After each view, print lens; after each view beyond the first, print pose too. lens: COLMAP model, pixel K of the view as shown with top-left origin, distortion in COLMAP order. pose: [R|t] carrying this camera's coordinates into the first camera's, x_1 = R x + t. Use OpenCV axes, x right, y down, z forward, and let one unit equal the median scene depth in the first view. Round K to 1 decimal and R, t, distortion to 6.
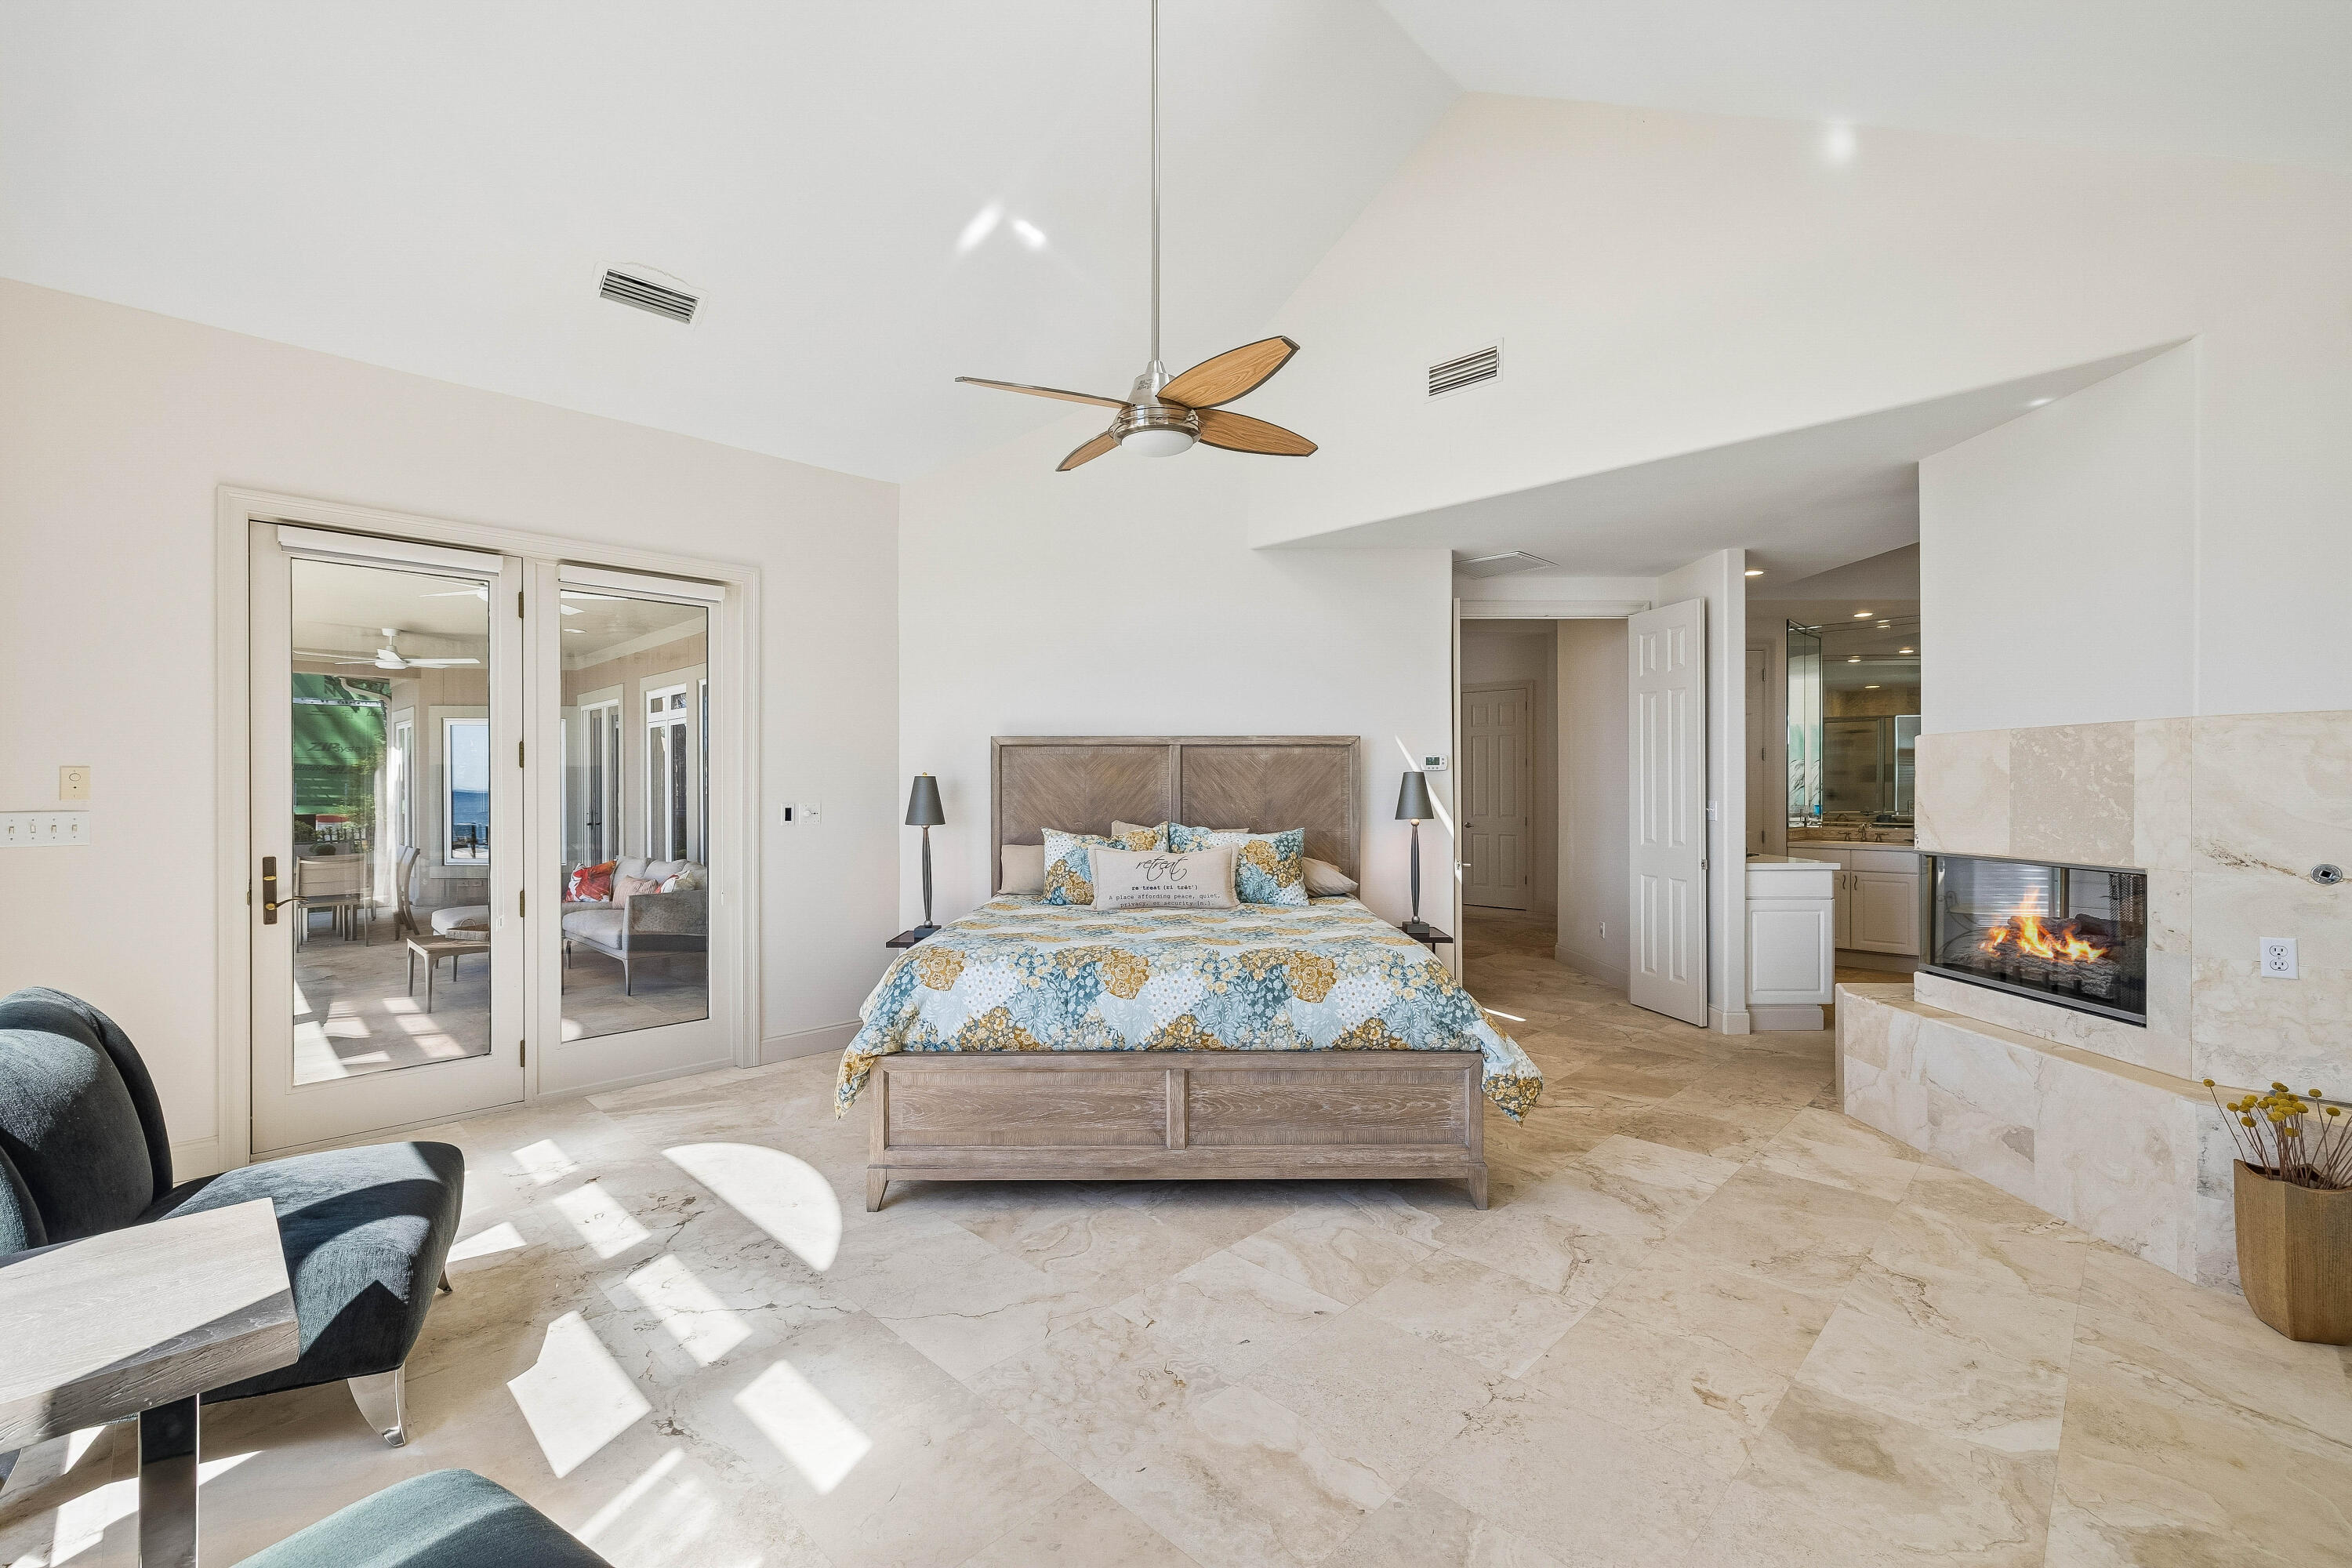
lens RADIAL K [[988.0, 0, 1176.0], [0, 988.0, 784.0], [0, 0, 1]] dist [0.002661, -0.000117]
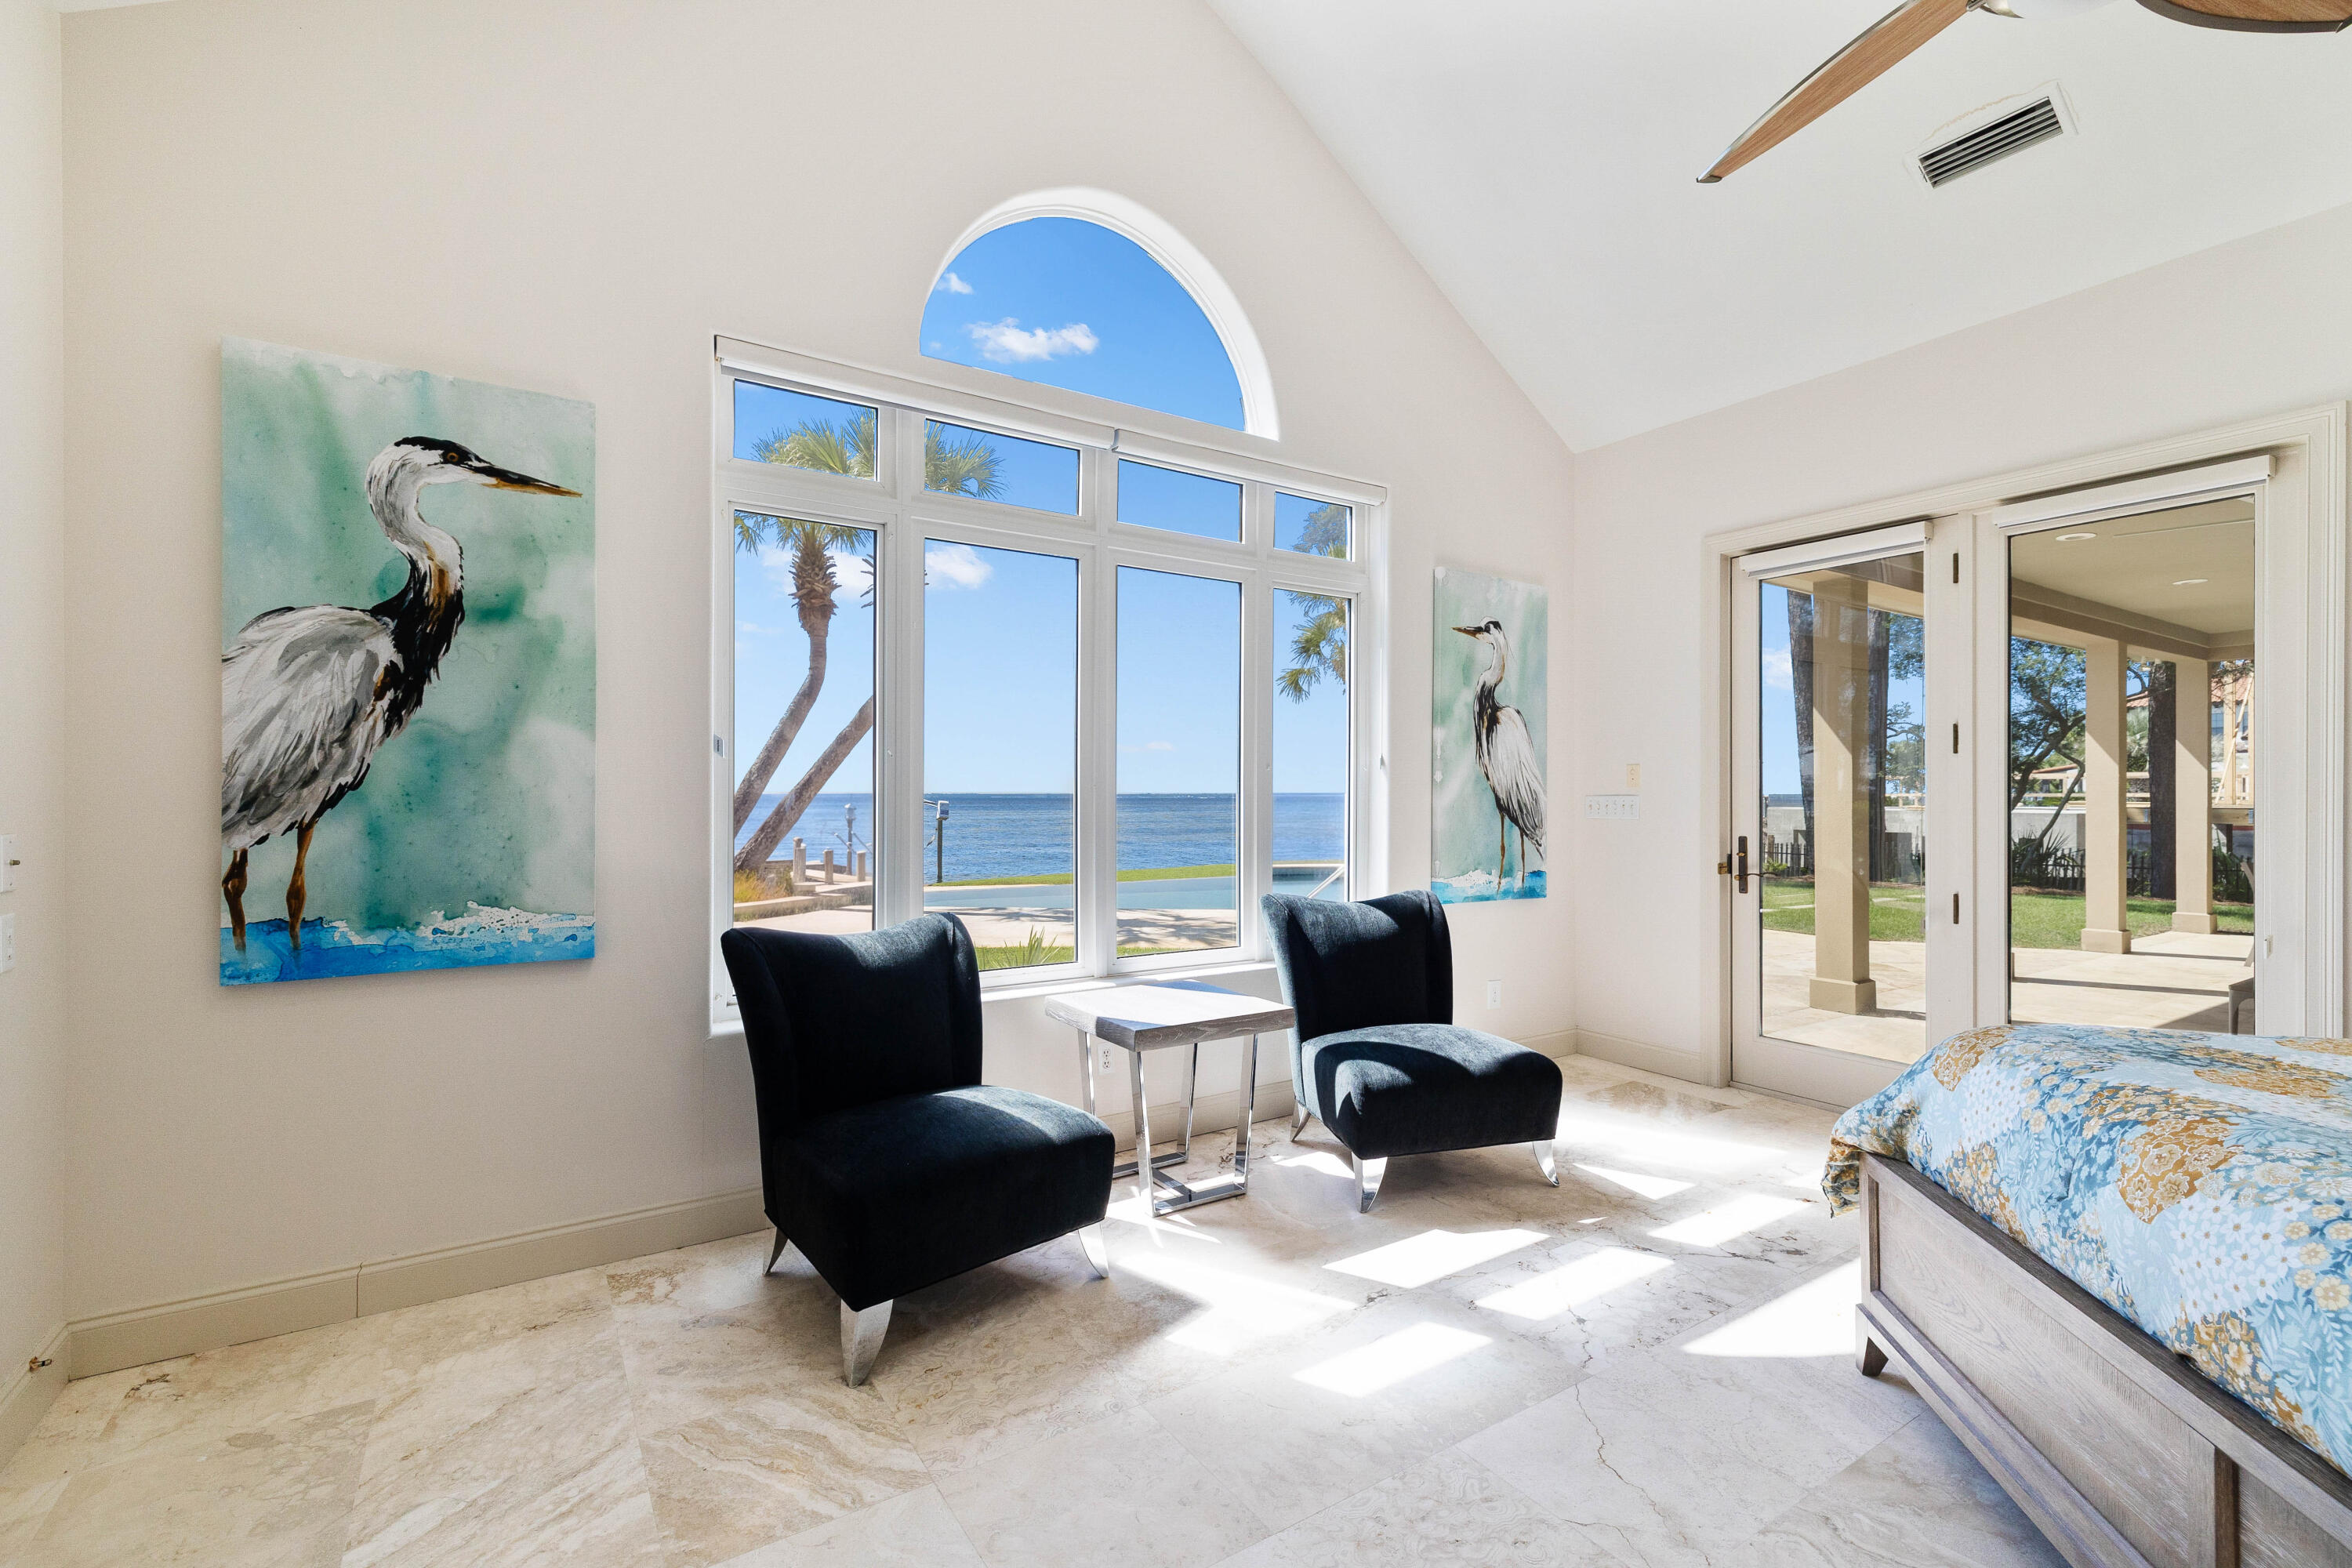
lens RADIAL K [[1032.3, 0, 1167.9], [0, 1032.3, 790.1], [0, 0, 1]] dist [0.000750, -0.000161]
pose [[-0.222333, -0.004042, -0.974962, 0.507524], [-0.002329, 0.999991, -0.003615, 0.026108], [0.974968, 0.001467, -0.222340, 0.676502]]
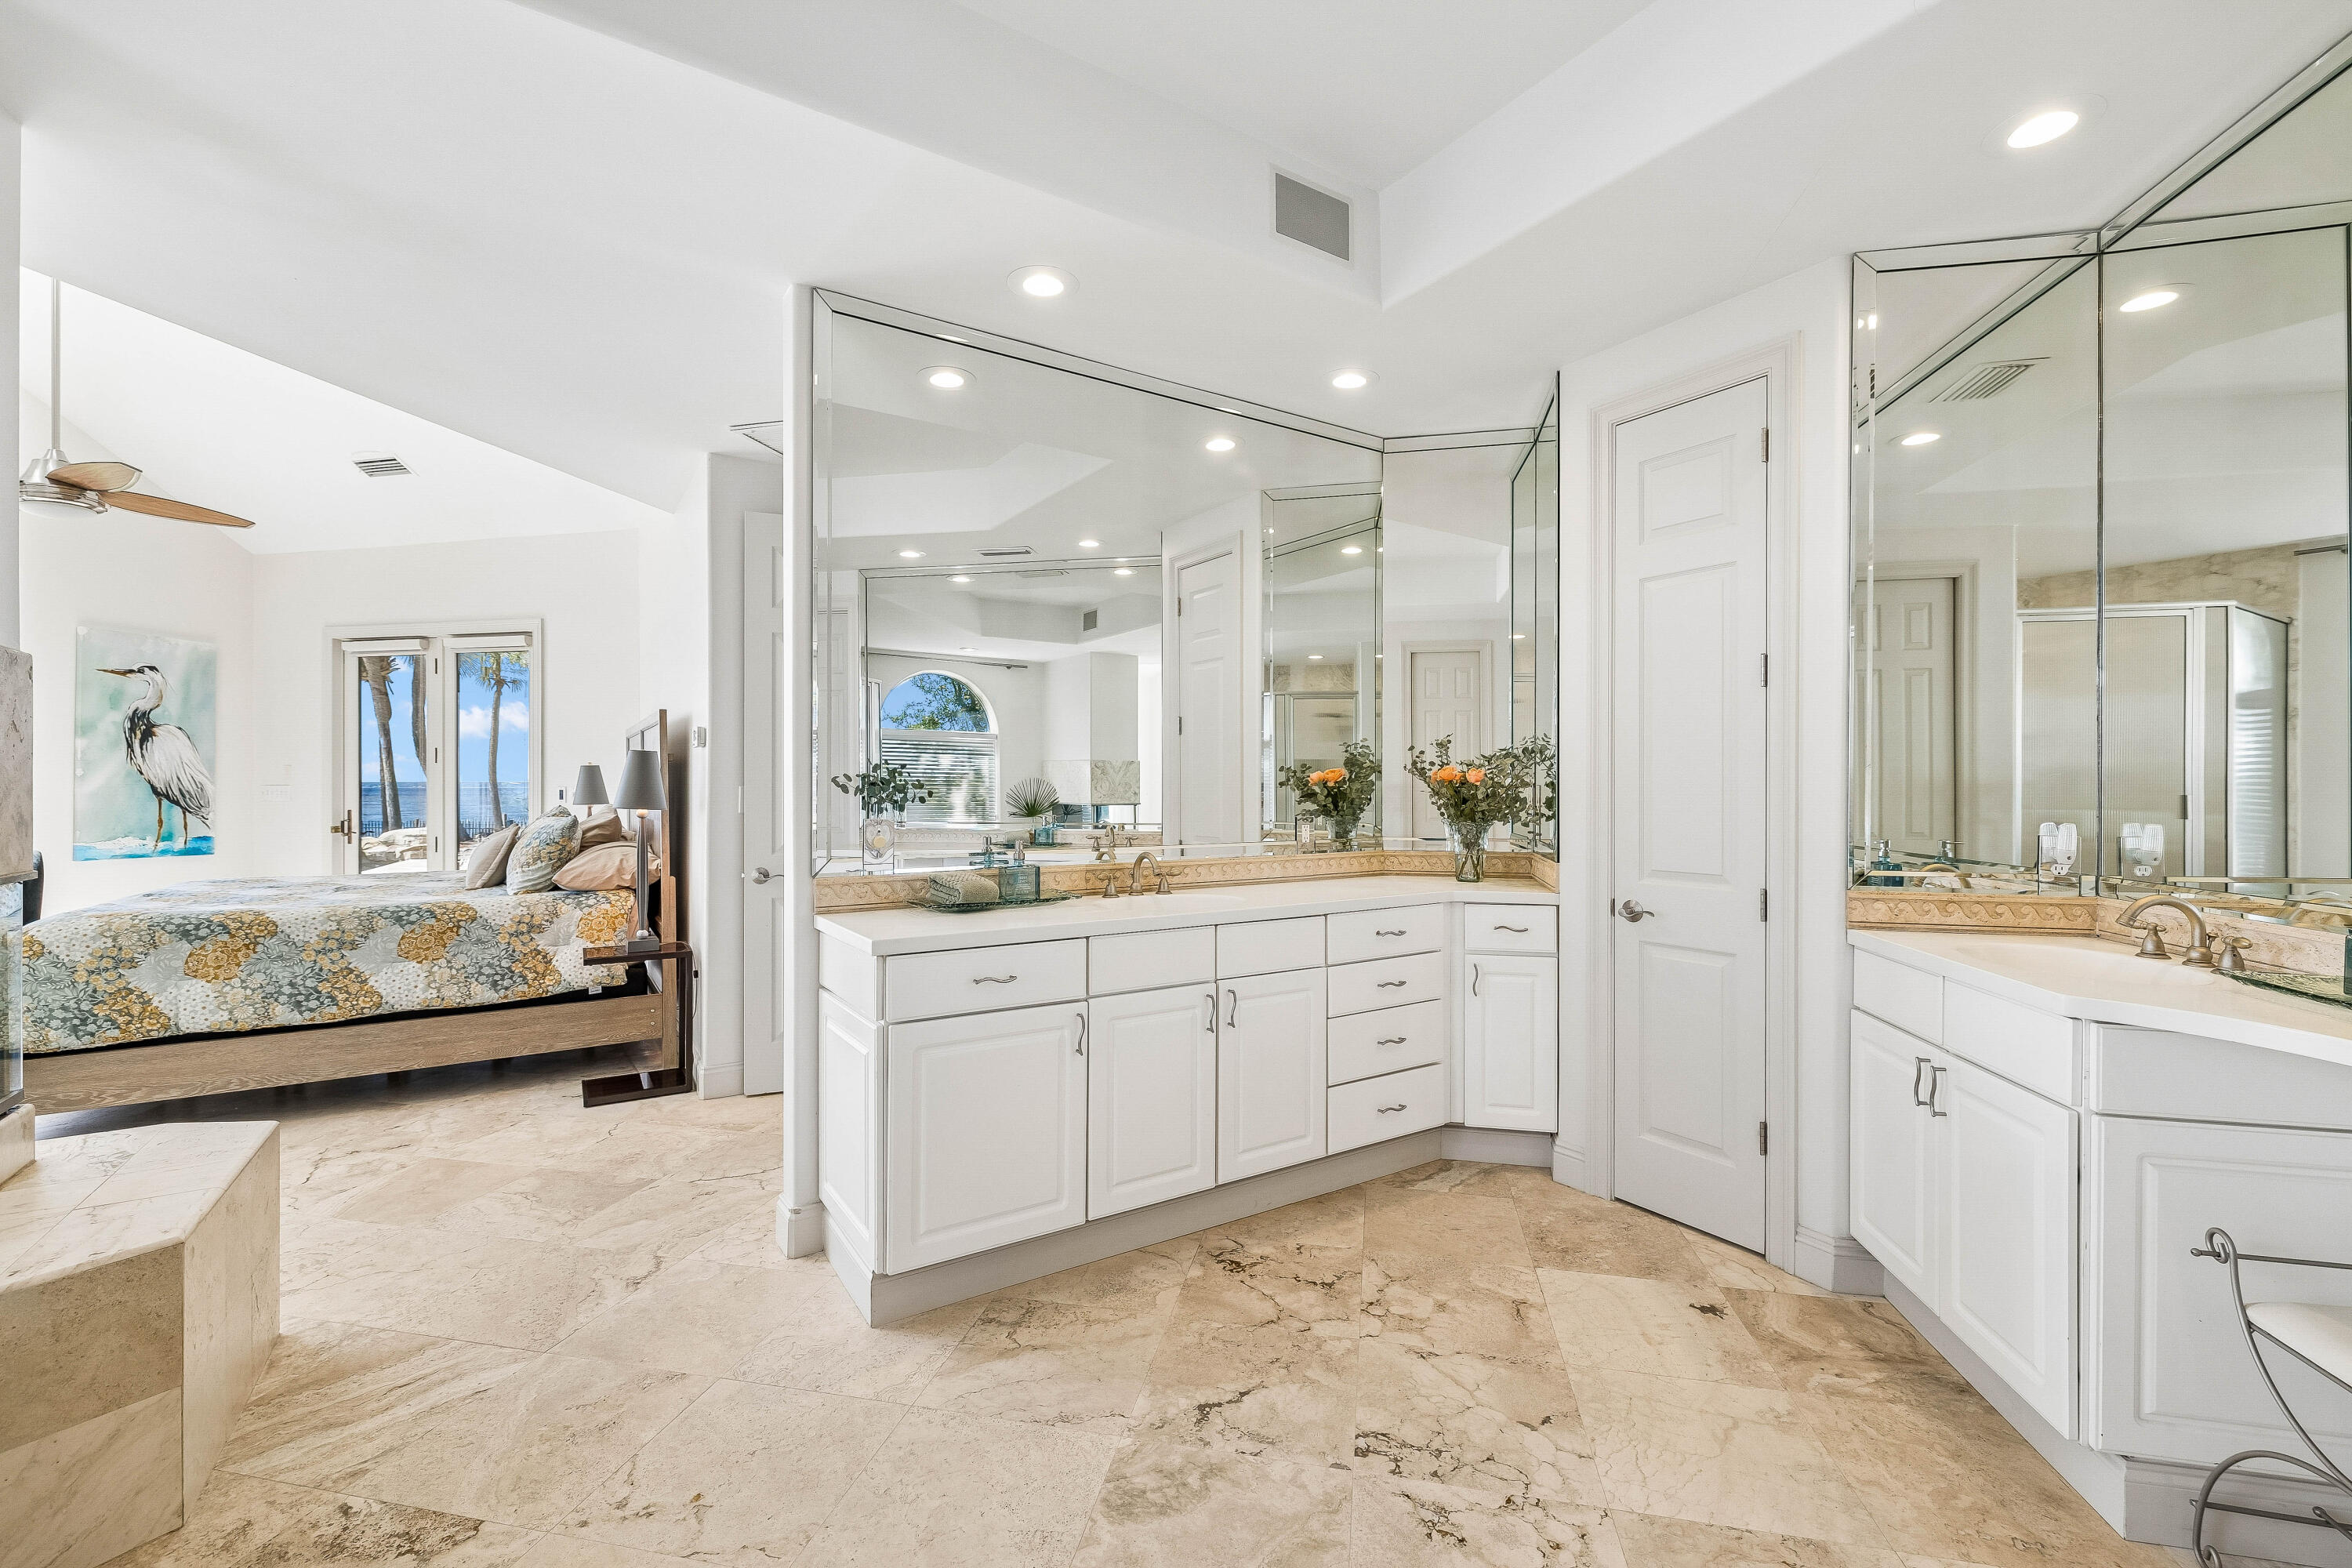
lens RADIAL K [[988.0, 0, 1176.0], [0, 988.0, 784.0], [0, 0, 1]] dist [0.002661, -0.000117]
pose [[0.534605, -0.000308, -0.845102, 1.853544], [-0.000629, 1.000000, -0.000763, 0.024948], [0.845102, 0.000939, 0.534605, 1.507238]]
